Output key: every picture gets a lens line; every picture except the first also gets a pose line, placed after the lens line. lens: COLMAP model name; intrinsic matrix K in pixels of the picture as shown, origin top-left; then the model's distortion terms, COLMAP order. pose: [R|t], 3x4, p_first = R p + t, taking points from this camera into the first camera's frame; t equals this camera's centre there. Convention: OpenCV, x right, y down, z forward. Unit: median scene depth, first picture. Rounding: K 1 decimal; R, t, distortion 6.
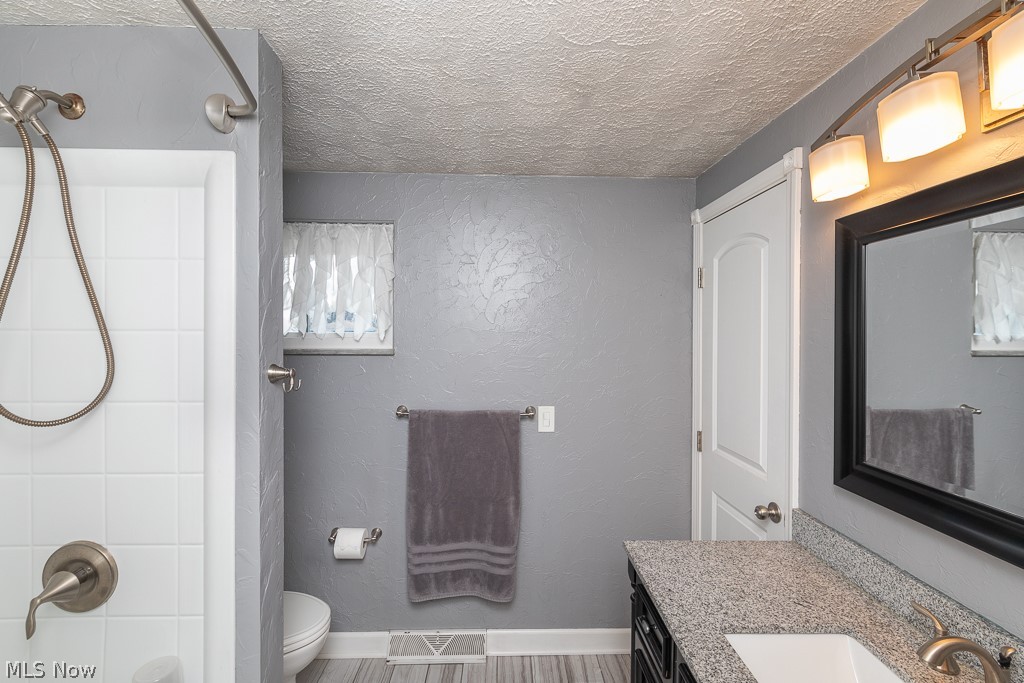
lens RADIAL K [[458.3, 0, 510.6], [0, 458.3, 336.9], [0, 0, 1]] dist [0.003000, 0.000669]
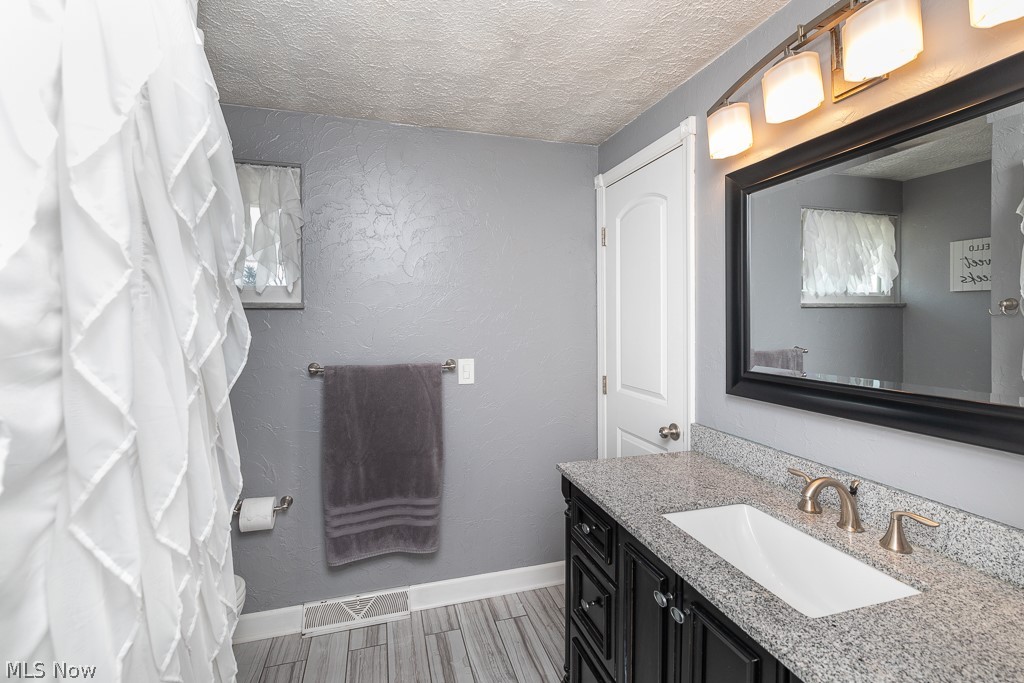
lens RADIAL K [[463.5, 0, 511.3], [0, 463.5, 325.8], [0, 0, 1]] dist [0.001742, -0.000251]
pose [[0.966474, -0.015615, 0.256291, -0.093185], [0.013373, 0.999856, 0.010488, 0.072902], [-0.256418, -0.006709, 0.966543, -0.021996]]
